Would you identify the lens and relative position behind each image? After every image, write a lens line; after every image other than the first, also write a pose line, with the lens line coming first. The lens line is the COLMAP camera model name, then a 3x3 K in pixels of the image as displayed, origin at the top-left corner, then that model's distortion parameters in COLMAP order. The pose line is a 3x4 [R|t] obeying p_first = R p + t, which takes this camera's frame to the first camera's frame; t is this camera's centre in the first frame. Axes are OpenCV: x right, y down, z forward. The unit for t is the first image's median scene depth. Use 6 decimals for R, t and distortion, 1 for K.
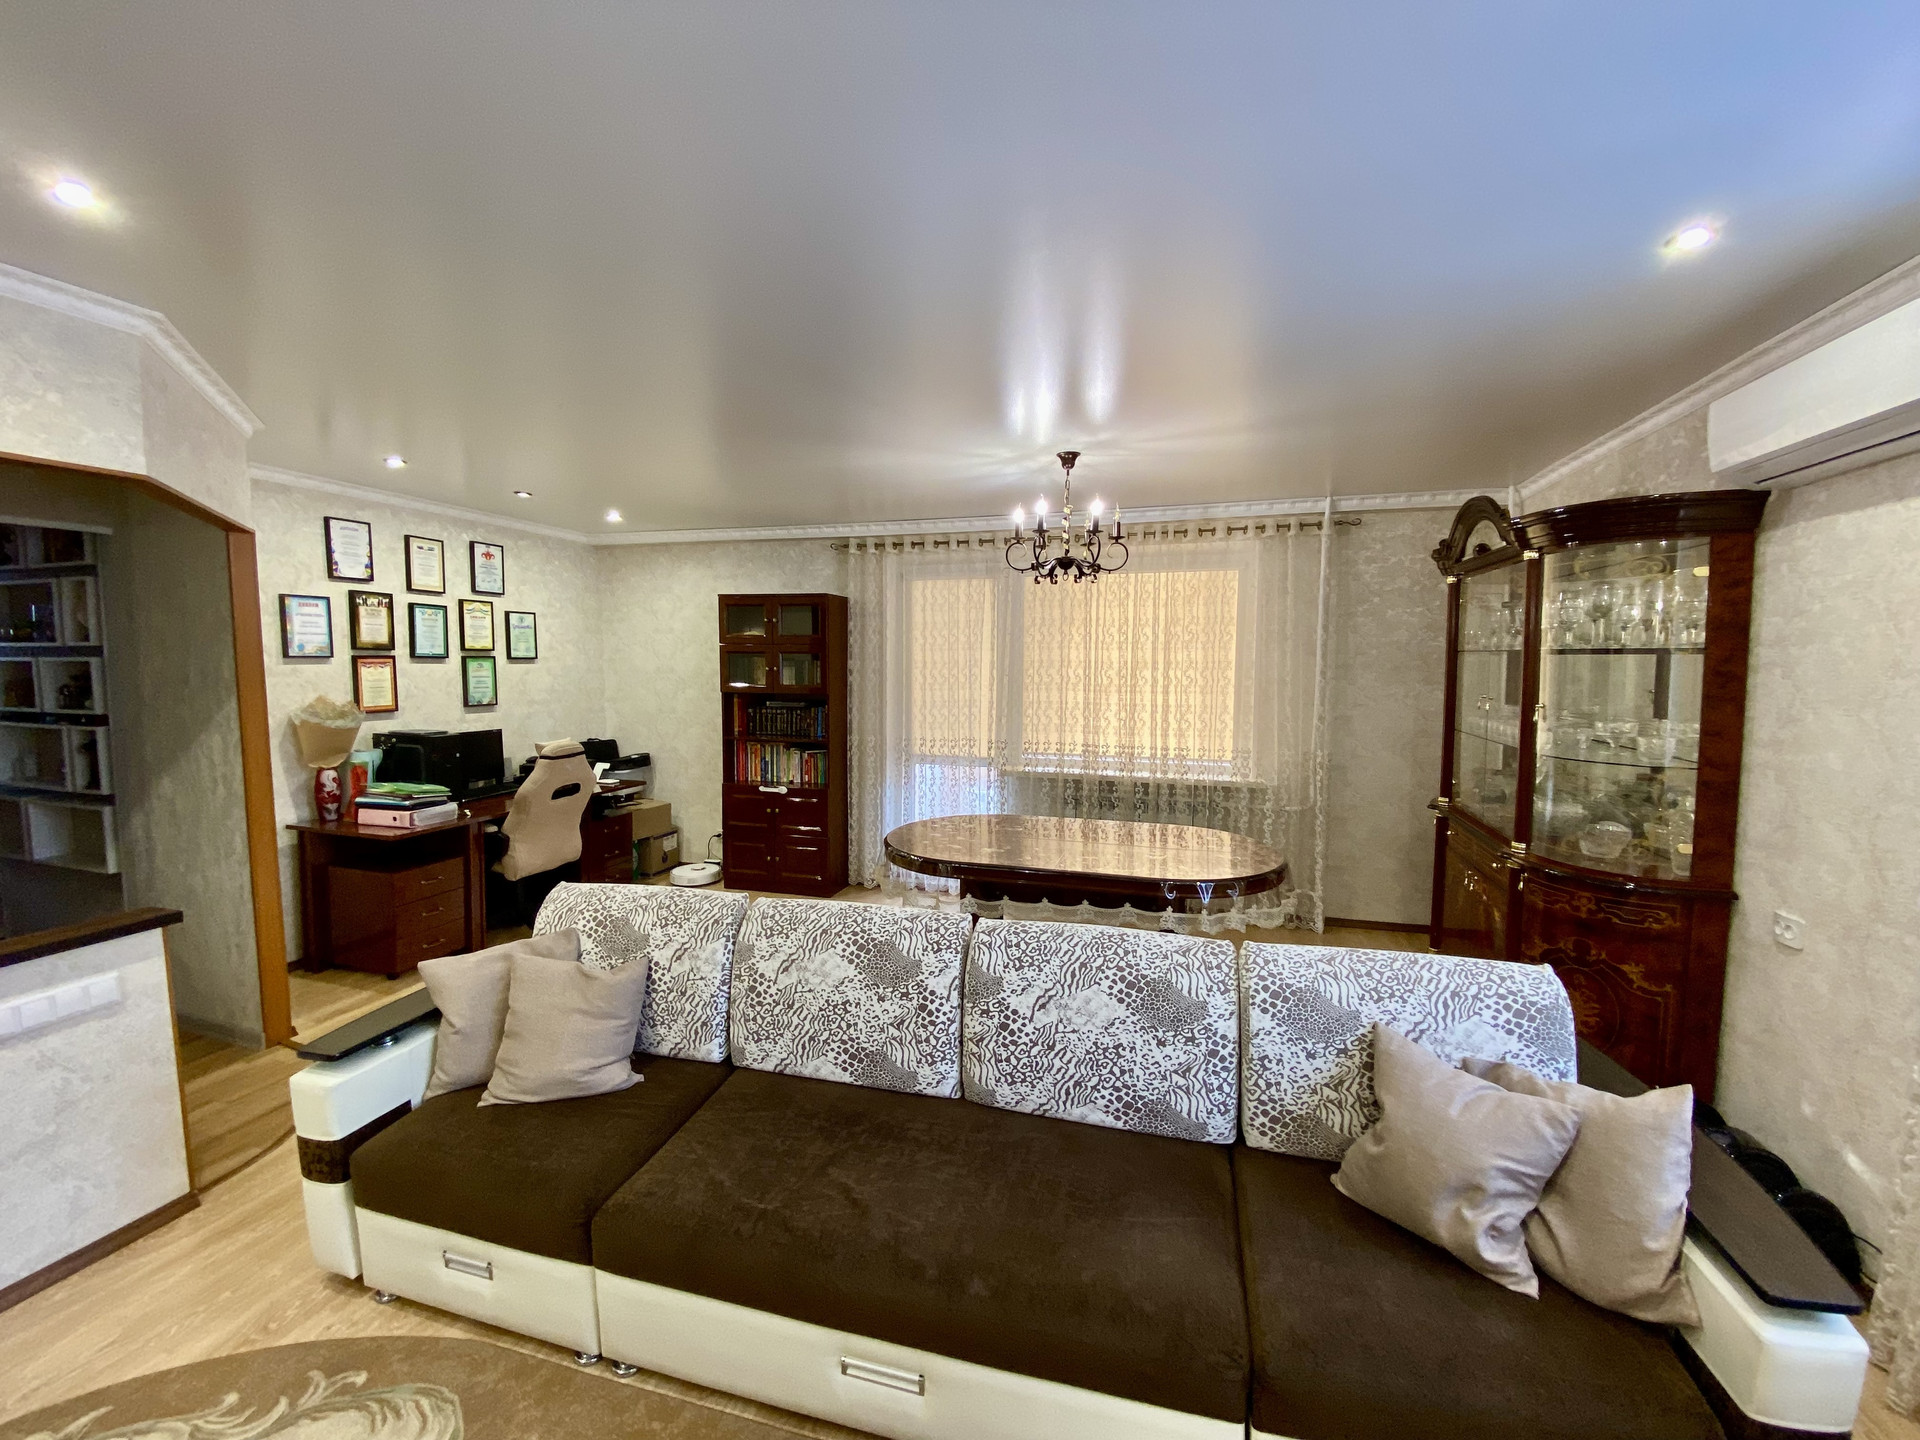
lens RADIAL K [[777.7, 0, 949.7], [0, 777.7, 720.1], [0, 0, 1]] dist [0.024913, -0.021696]
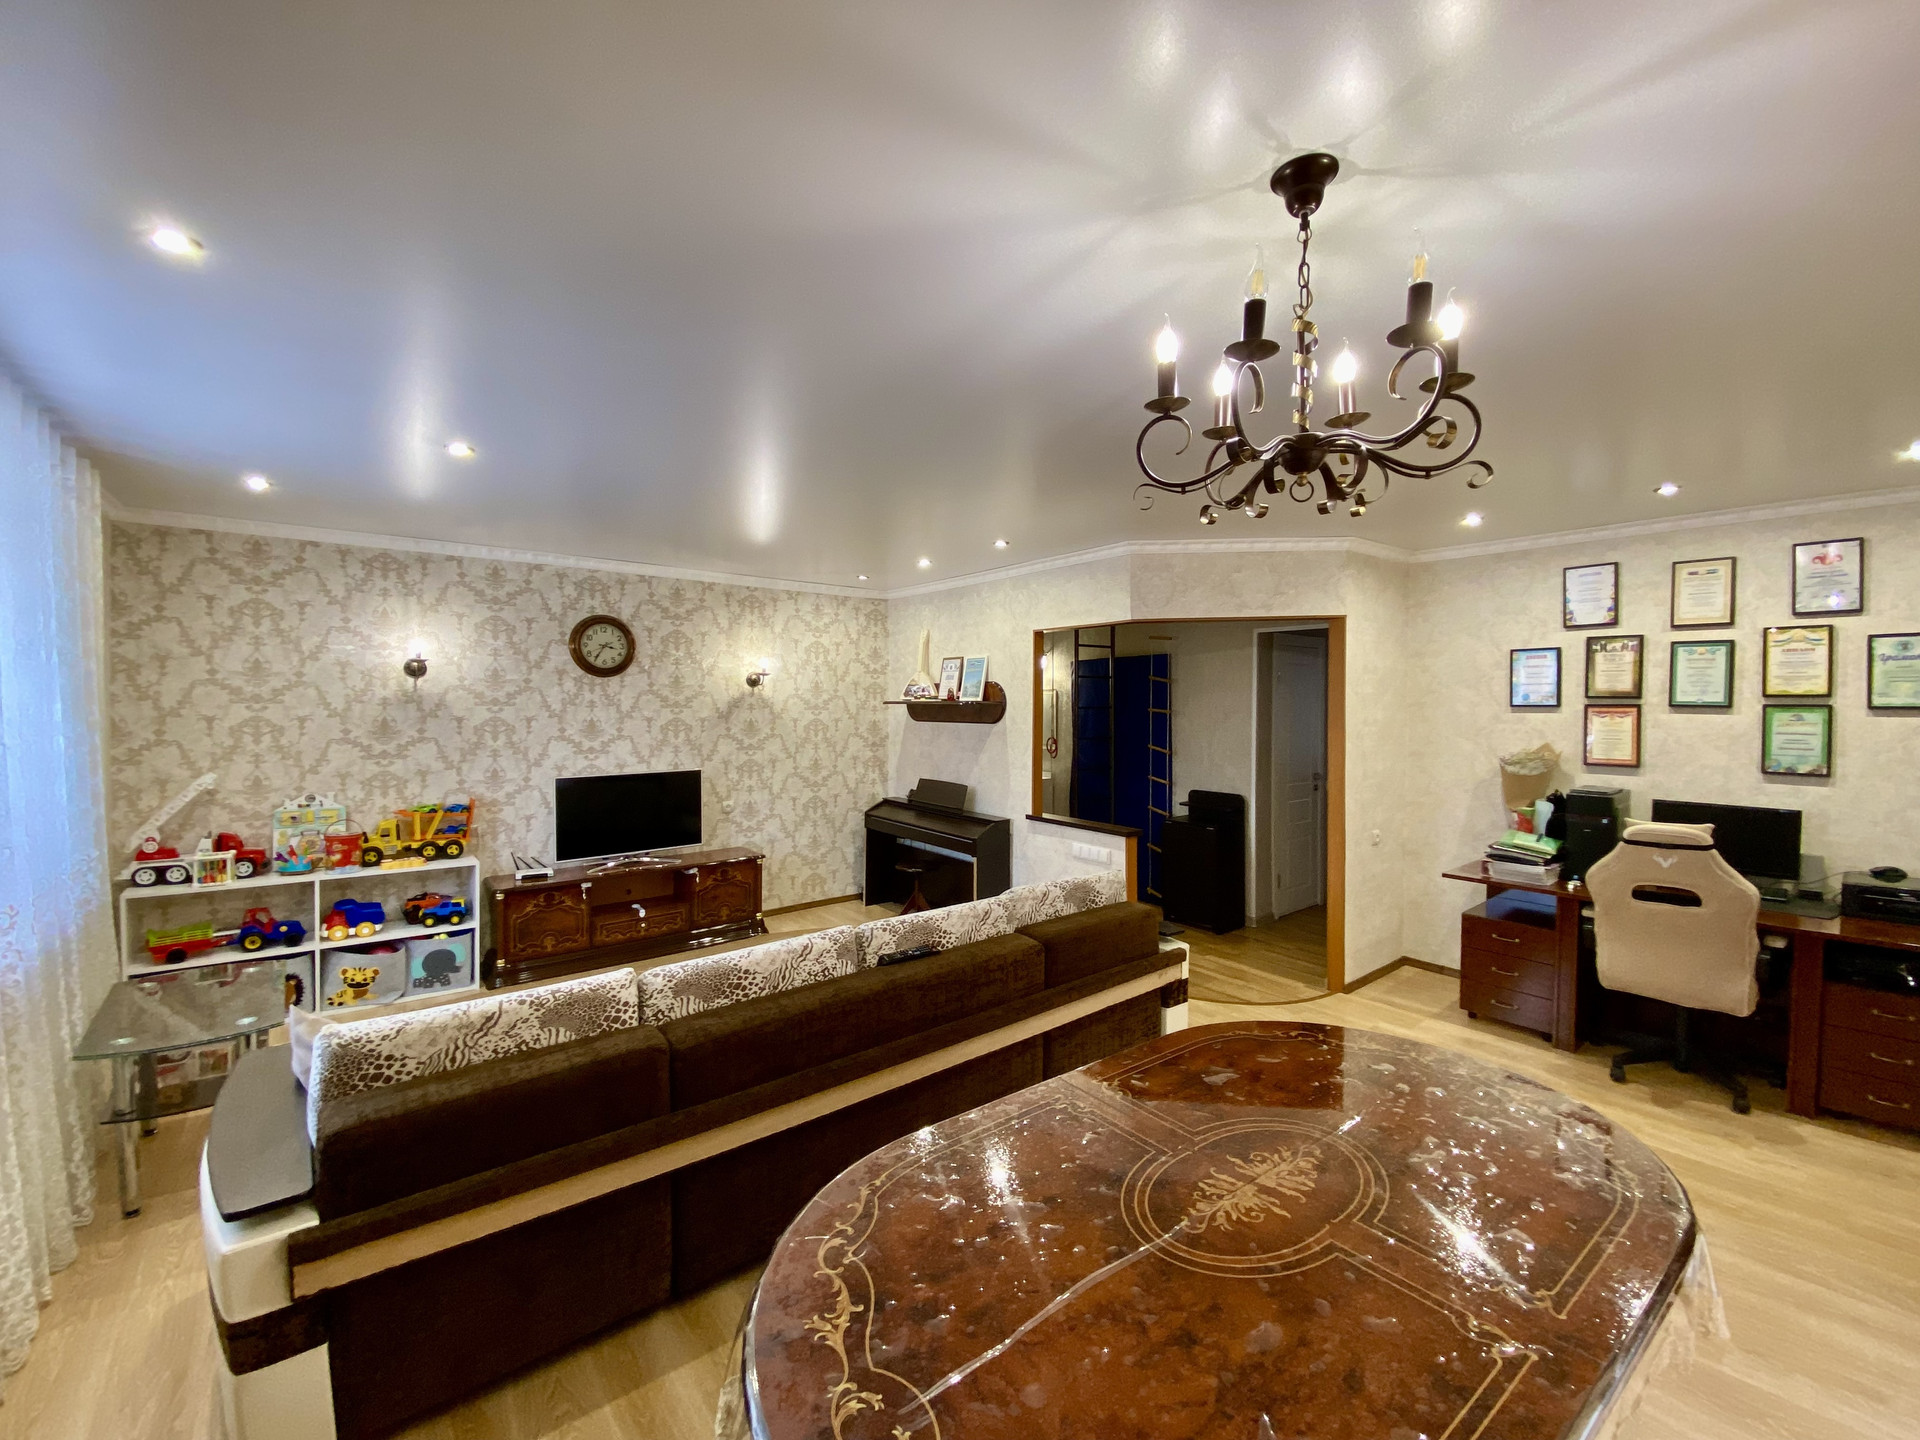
lens RADIAL K [[777.7, 0, 963.8], [0, 777.7, 729.7], [0, 0, 1]] dist [0.024913, -0.021696]
pose [[-0.570603, 0.022735, -0.820911, 0.453935], [-0.064536, 0.995284, 0.072423, -0.069495], [0.818686, 0.094303, -0.566445, 0.888558]]
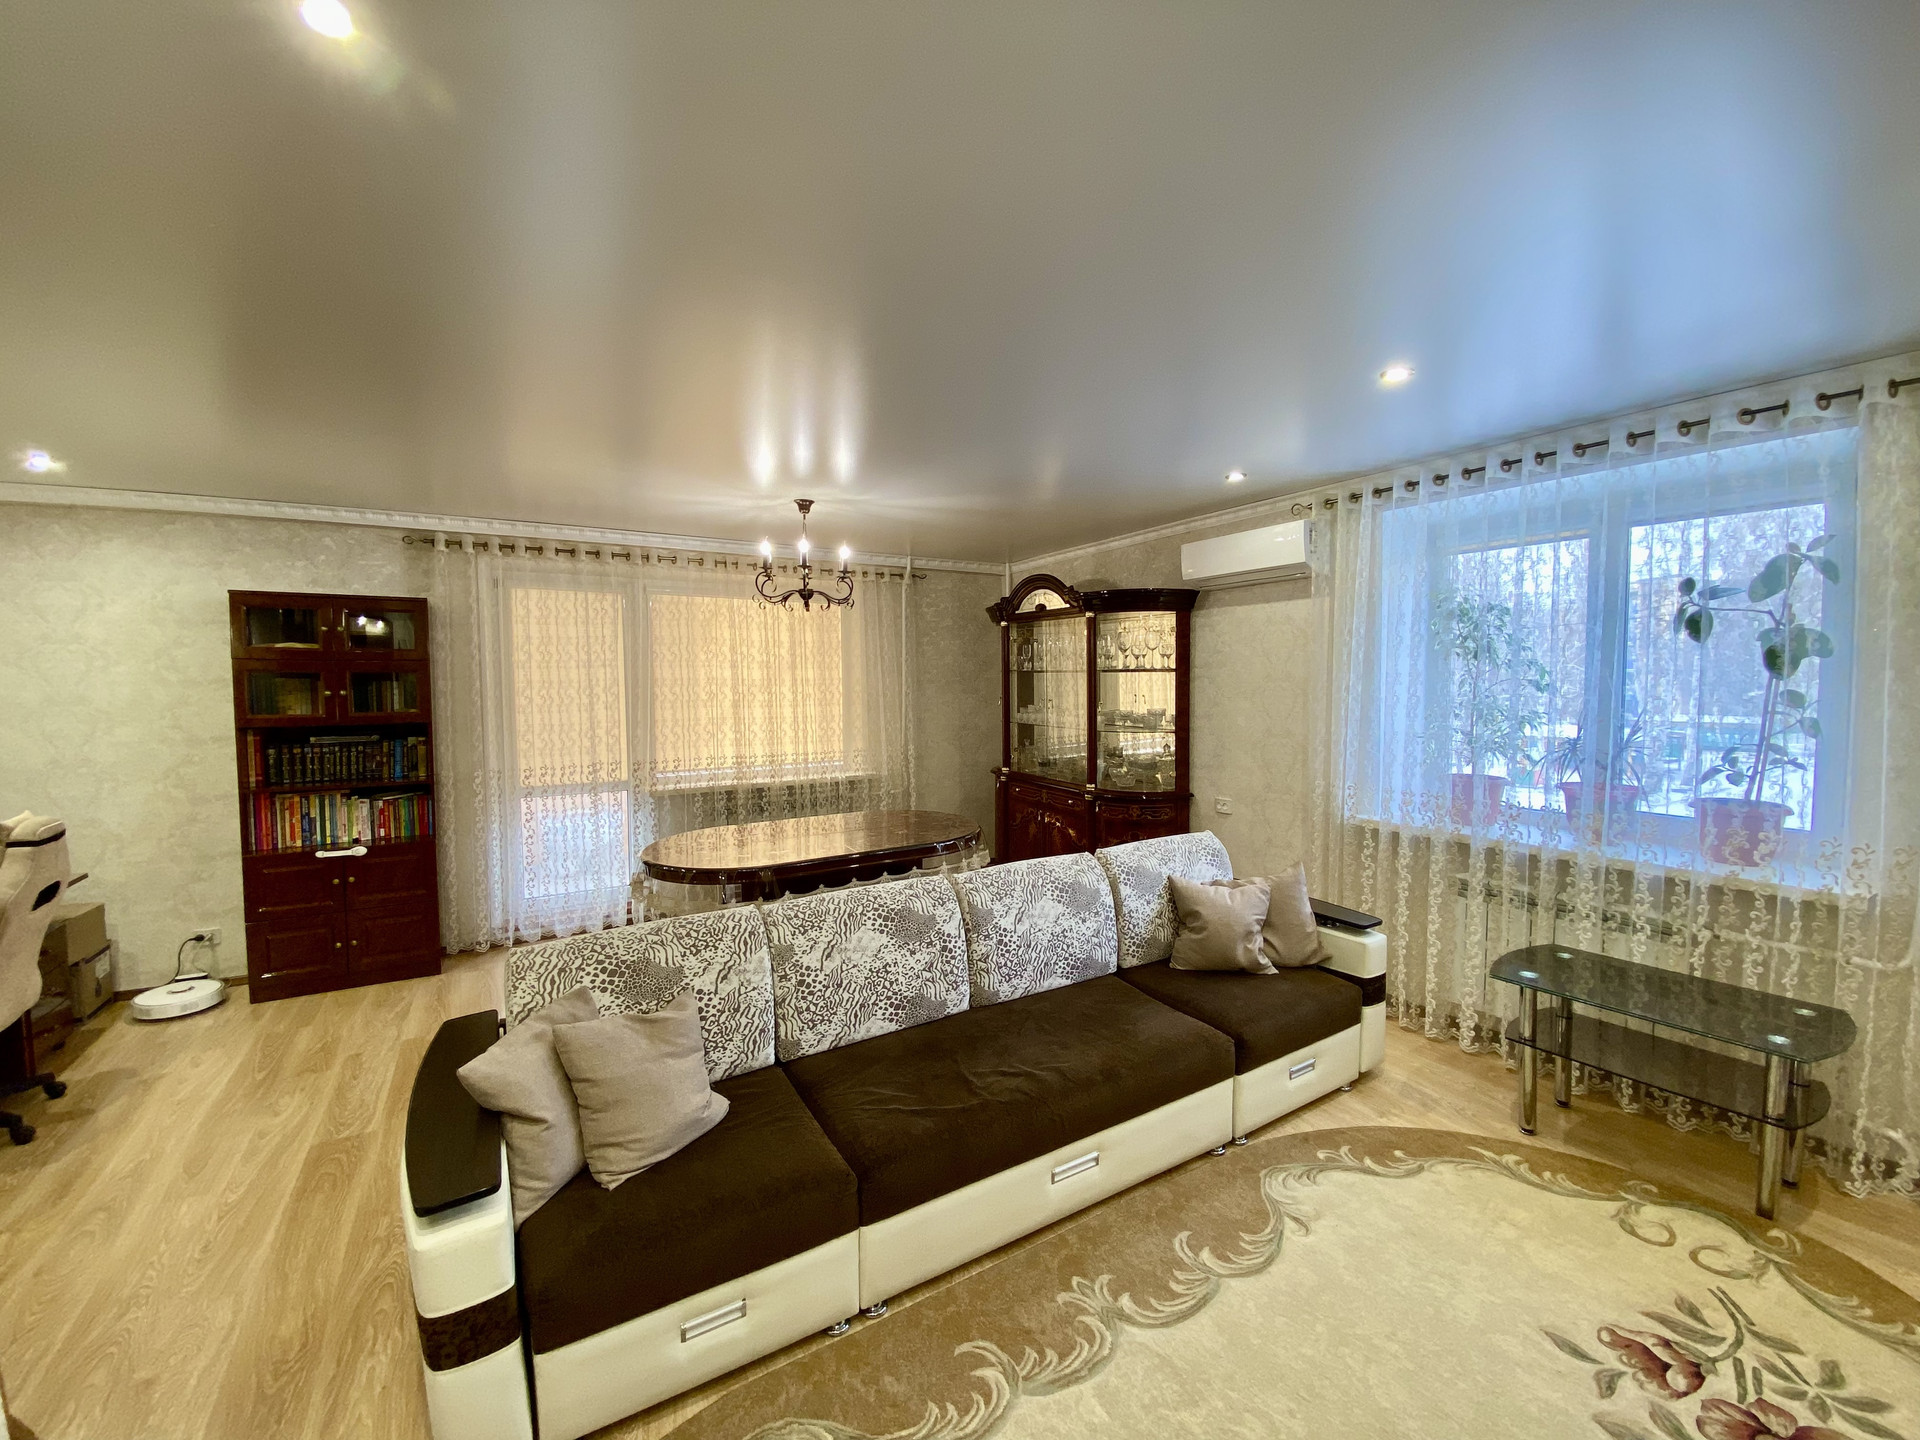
lens RADIAL K [[777.7, 0, 955.4], [0, 777.7, 722.9], [0, 0, 1]] dist [0.024913, -0.021696]
pose [[0.680813, -0.048968, 0.730818, -0.445811], [0.063898, 0.997929, 0.007340, -0.004540], [-0.729664, 0.041700, 0.682533, 0.046393]]
